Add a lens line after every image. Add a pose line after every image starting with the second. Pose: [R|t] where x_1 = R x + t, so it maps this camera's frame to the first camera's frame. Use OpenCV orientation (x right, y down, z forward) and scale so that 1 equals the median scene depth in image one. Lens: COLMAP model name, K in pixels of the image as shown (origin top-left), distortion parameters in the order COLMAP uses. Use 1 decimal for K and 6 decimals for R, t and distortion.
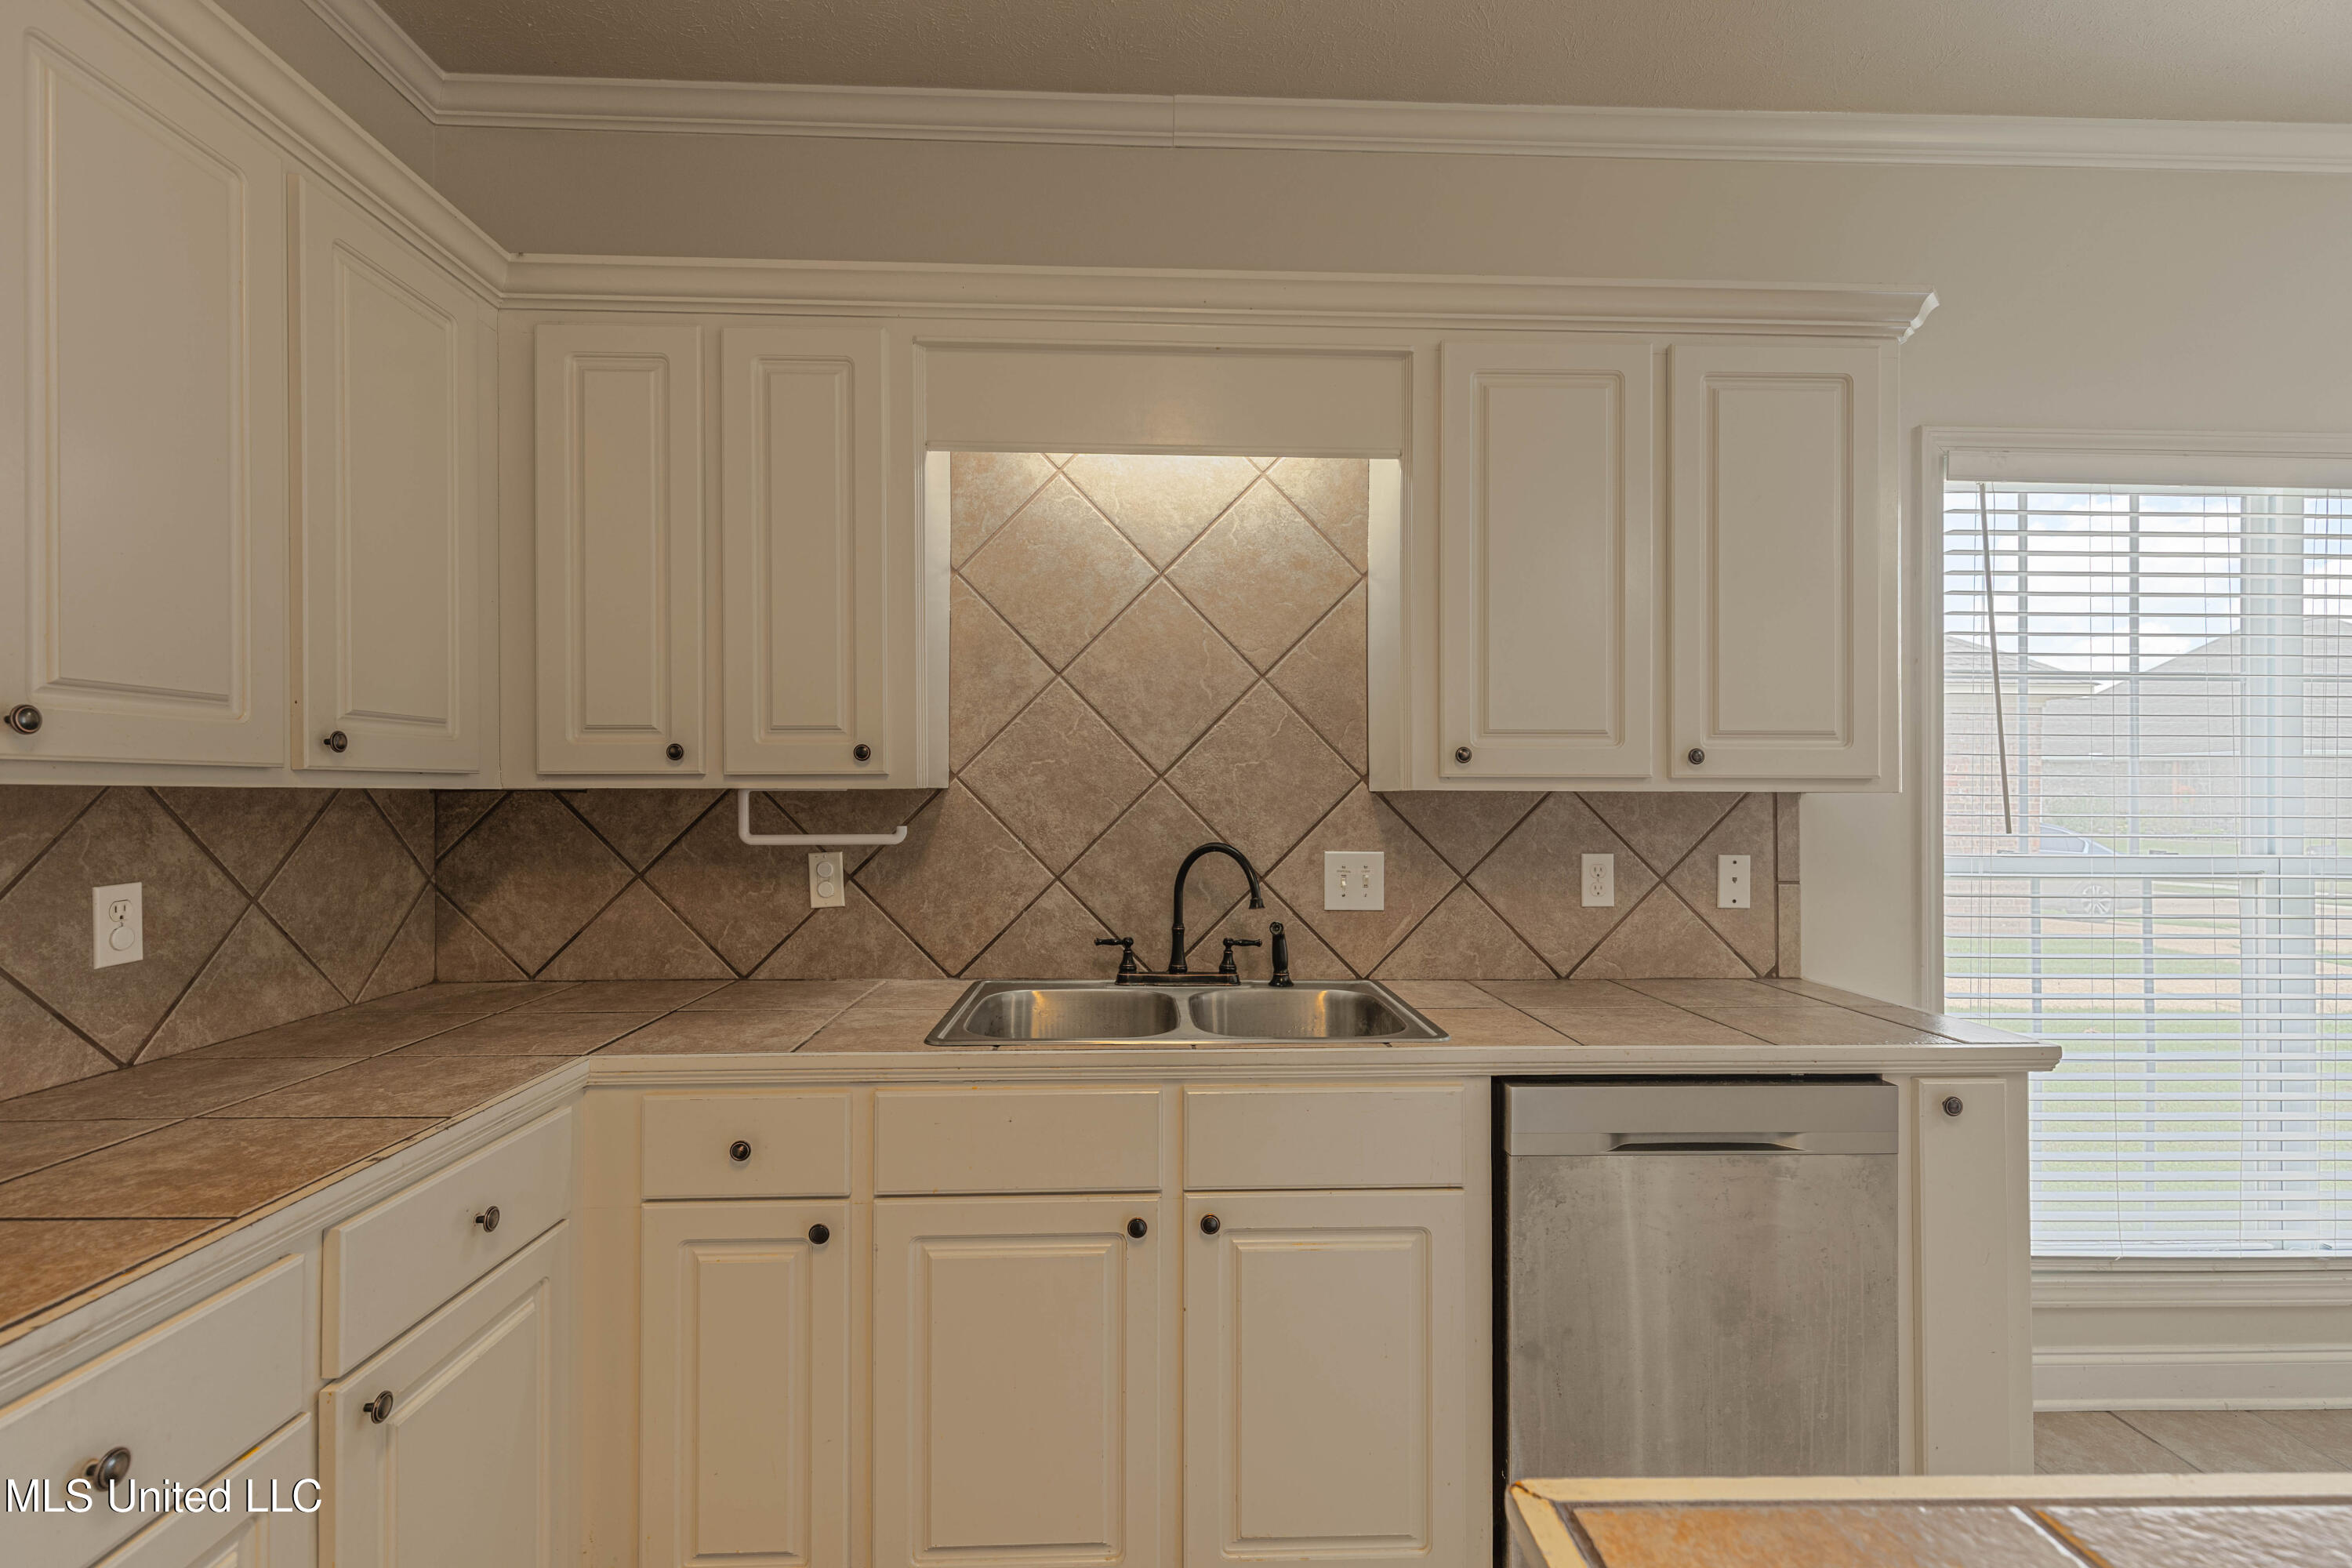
lens RADIAL K [[1066.9, 0, 1176.0], [0, 1066.9, 791.1], [0, 0, 1]] dist [0.008908, -0.000815]
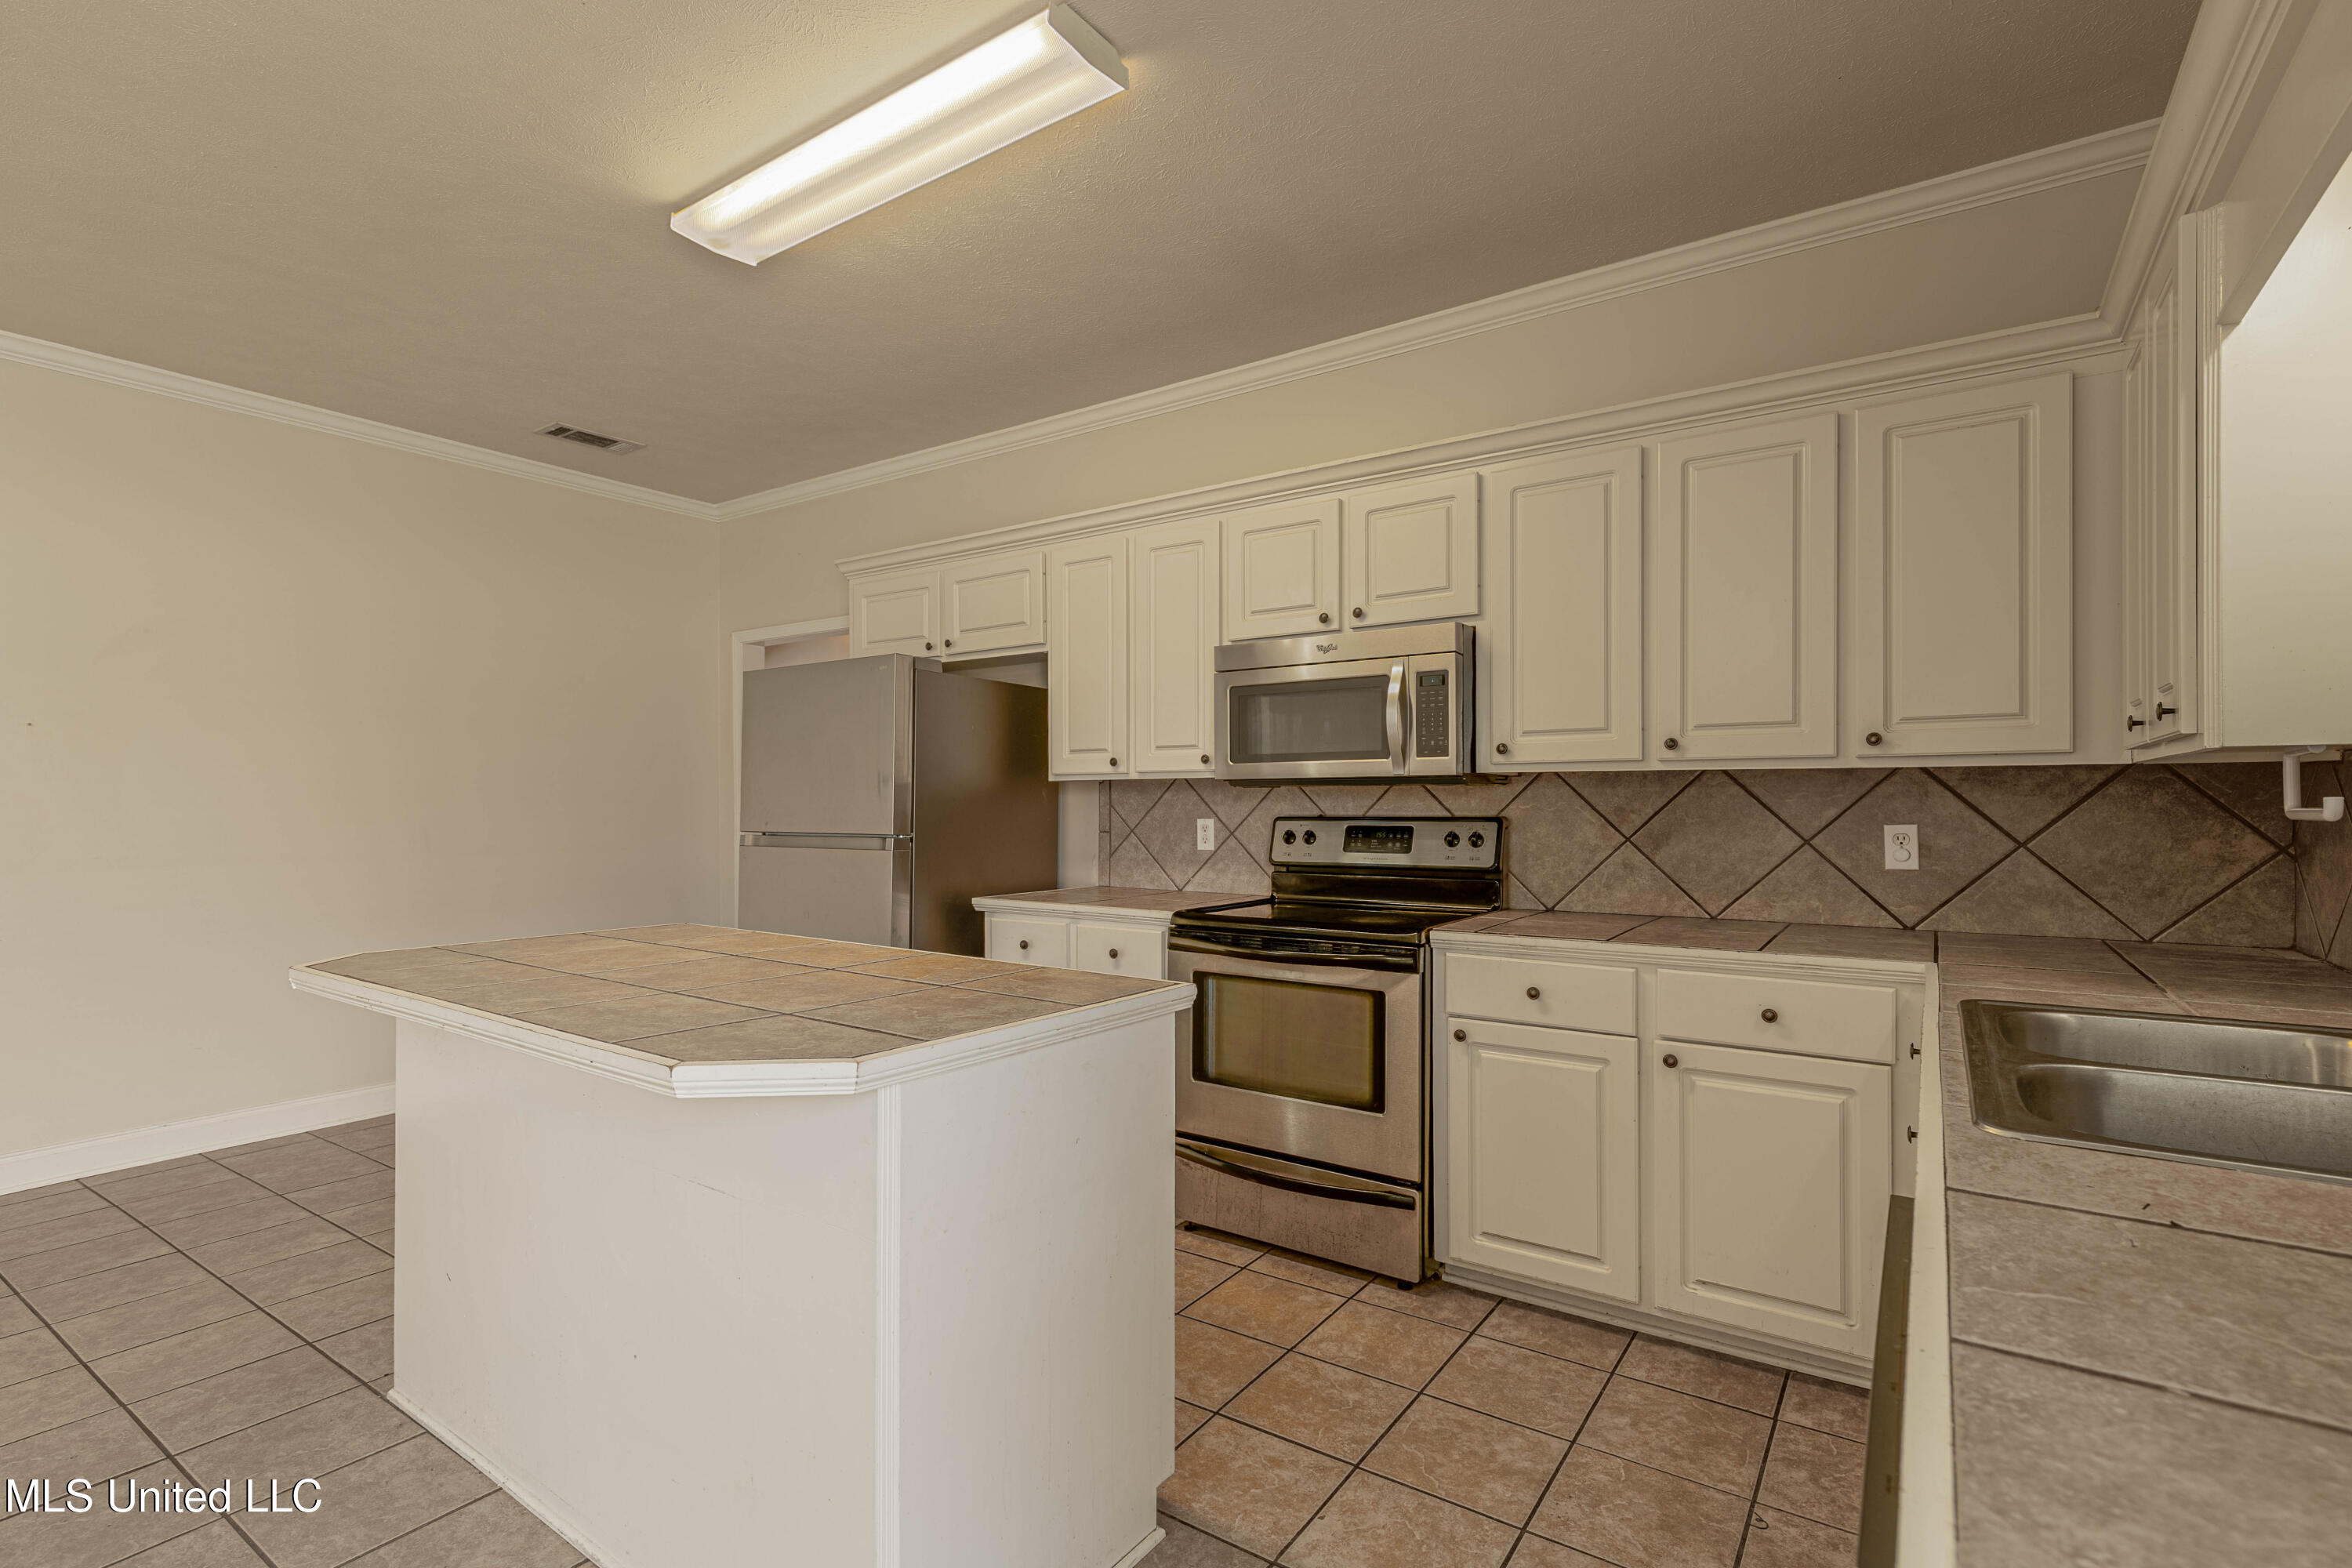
lens RADIAL K [[1066.9, 0, 1176.0], [0, 1066.9, 791.1], [0, 0, 1]] dist [0.008908, -0.000815]
pose [[-0.582971, 0.017654, -0.812301, 0.774191], [0.017035, 0.999810, 0.009503, -0.003811], [0.812314, -0.008297, -0.583161, 0.714181]]
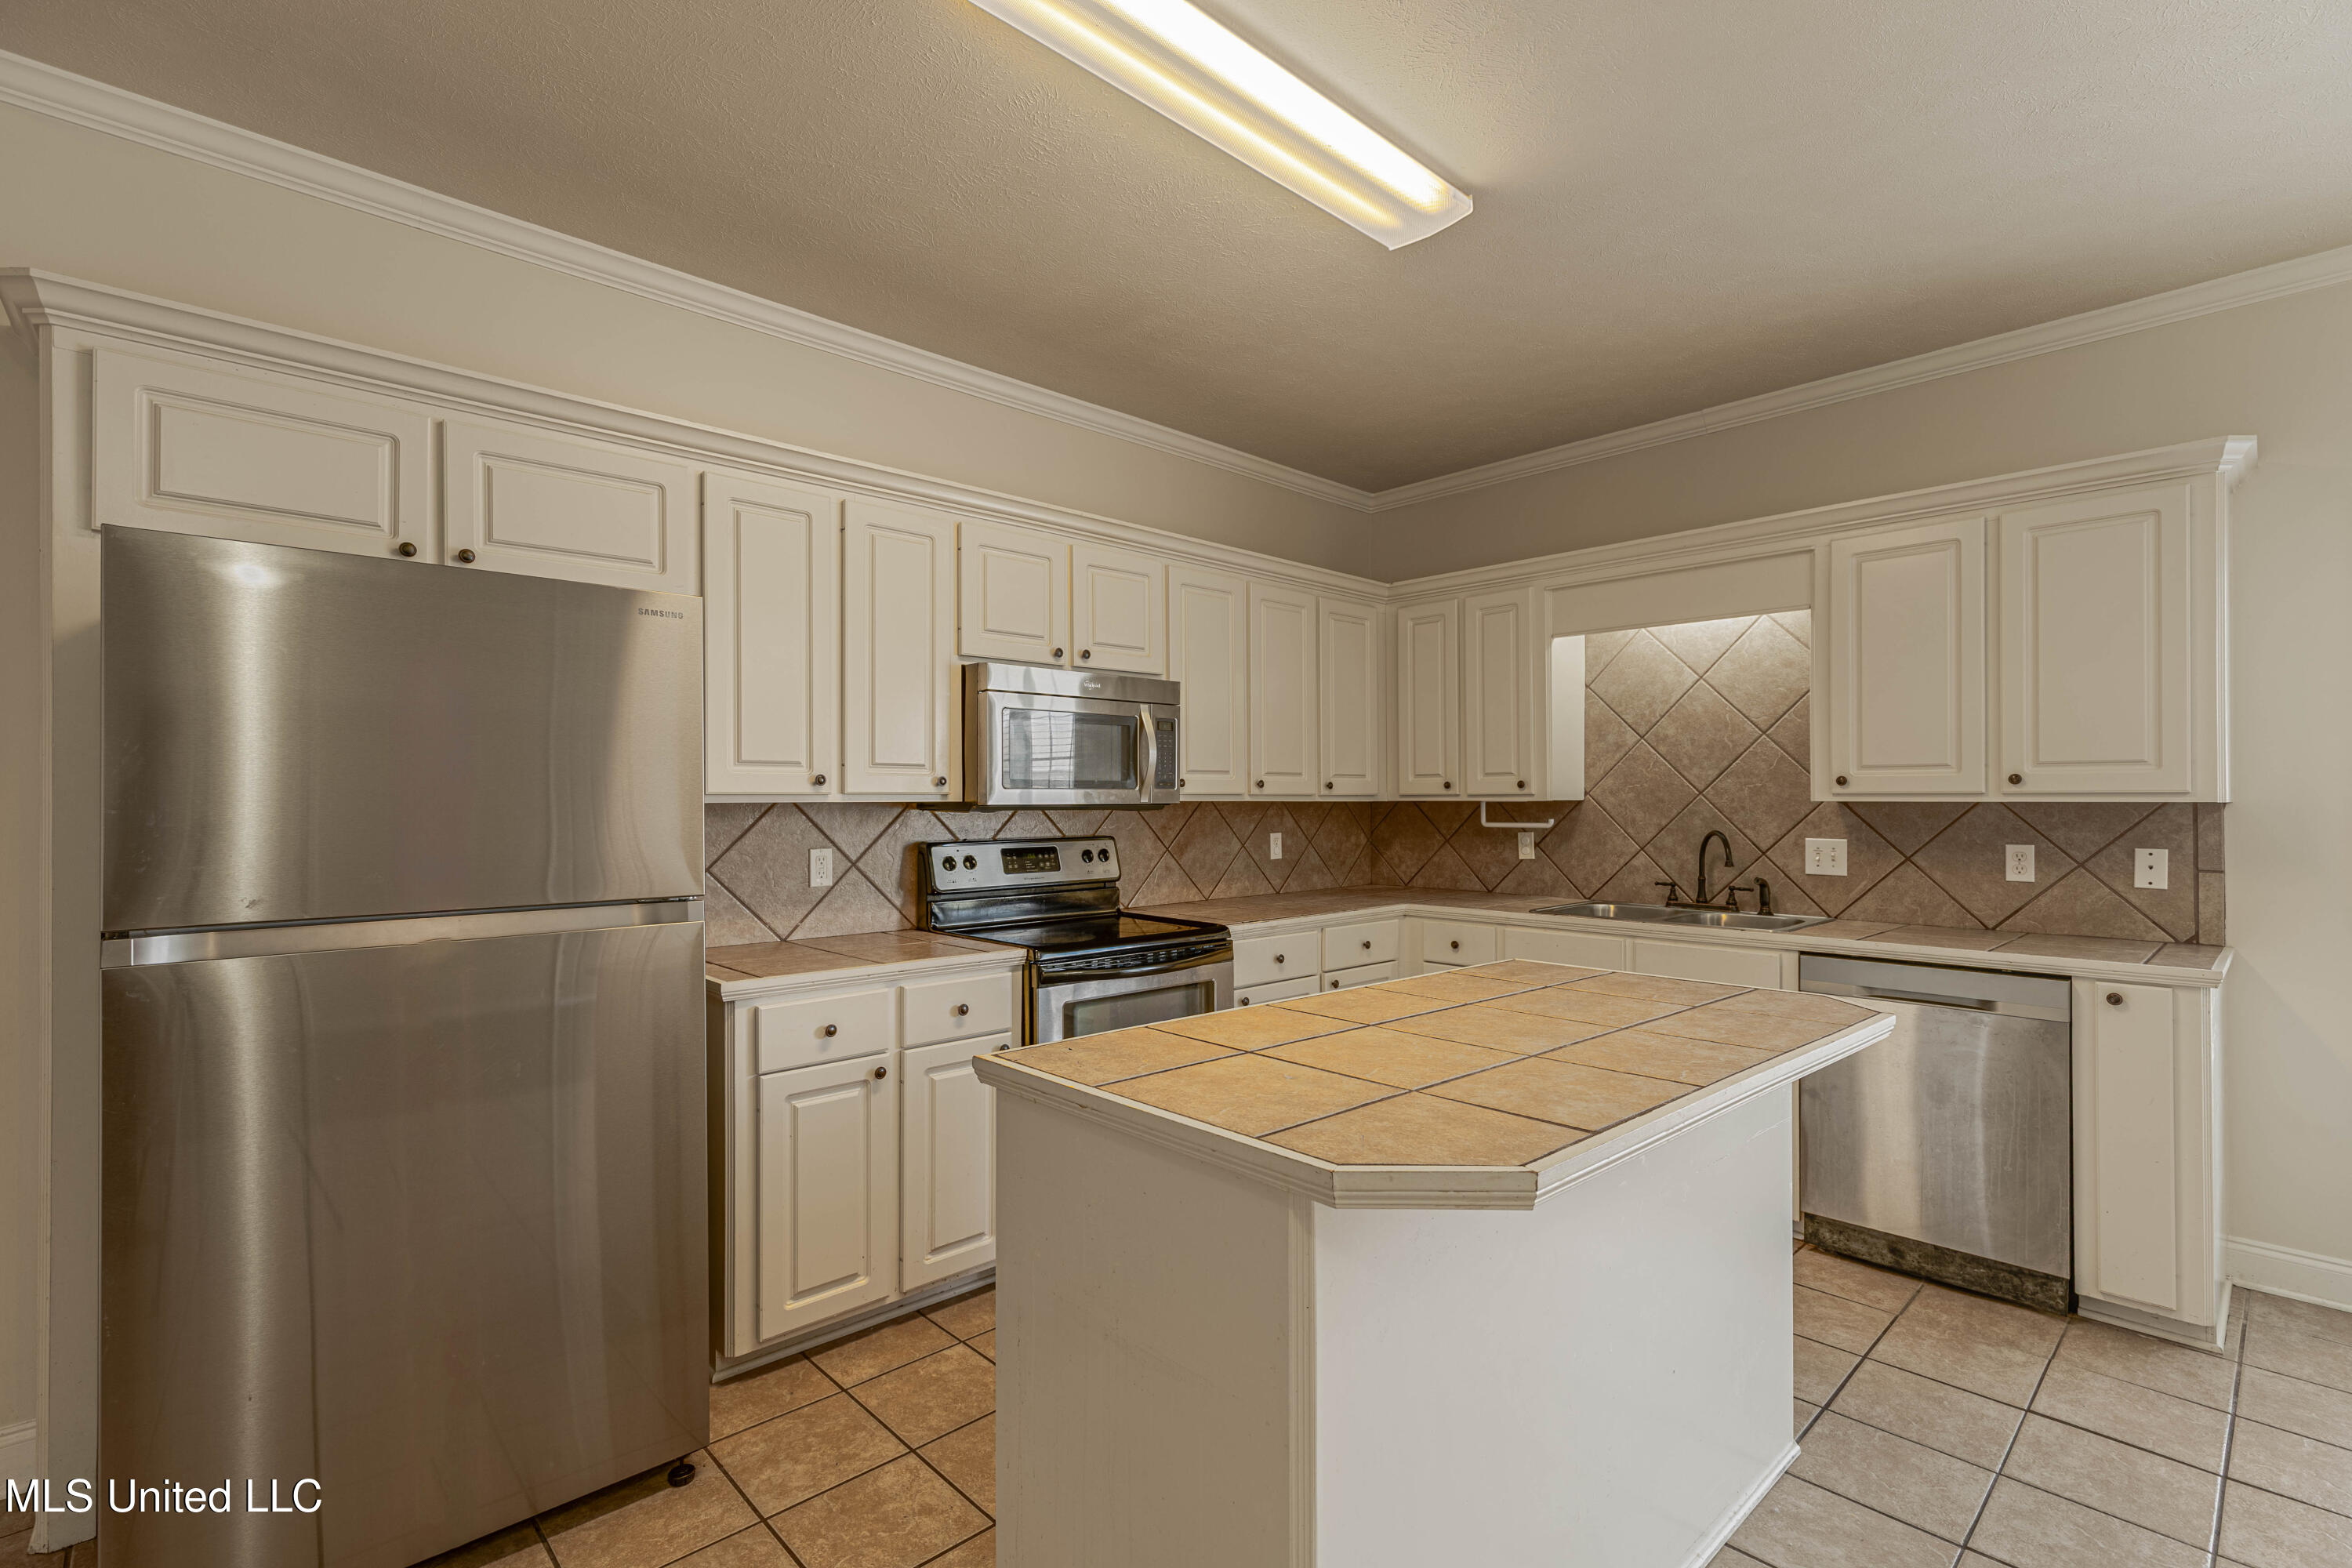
lens RADIAL K [[1066.9, 0, 1176.0], [0, 1066.9, 791.1], [0, 0, 1]] dist [0.008908, -0.000815]
pose [[0.662072, -0.008308, -0.749395, 0.747650], [0.004188, 0.999964, -0.007386, -0.007816], [0.749429, 0.001751, 0.662083, -0.829998]]
